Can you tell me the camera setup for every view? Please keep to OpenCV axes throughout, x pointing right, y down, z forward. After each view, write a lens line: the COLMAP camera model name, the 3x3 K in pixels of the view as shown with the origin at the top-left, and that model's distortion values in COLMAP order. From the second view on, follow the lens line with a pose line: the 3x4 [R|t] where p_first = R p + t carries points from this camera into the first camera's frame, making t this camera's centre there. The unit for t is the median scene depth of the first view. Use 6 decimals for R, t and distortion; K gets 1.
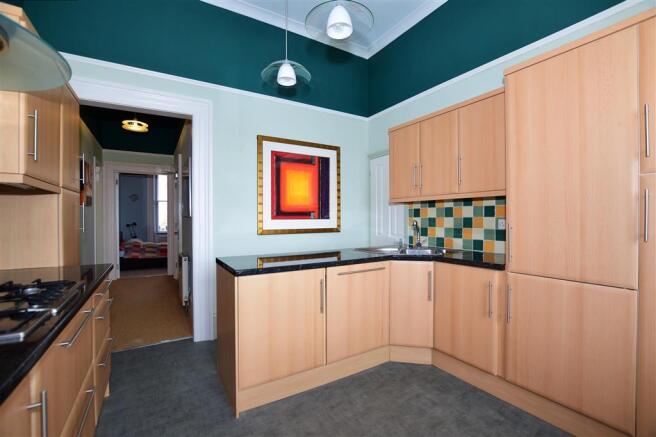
lens RADIAL K [[291.4, 0, 326.1], [0, 291.4, 217.4], [0, 0, 1]] dist [-0.023626, -0.000346]
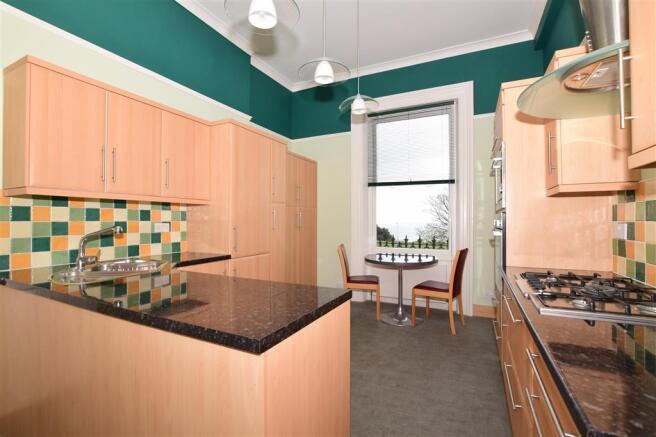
lens RADIAL K [[291.4, 0, 330.6], [0, 291.4, 215.6], [0, 0, 1]] dist [-0.023626, -0.000346]
pose [[-0.538785, 0.019194, 0.842224, -0.614704], [0.005819, 0.999801, -0.019062, 0.002598], [-0.842423, -0.005369, -0.538790, 0.973442]]
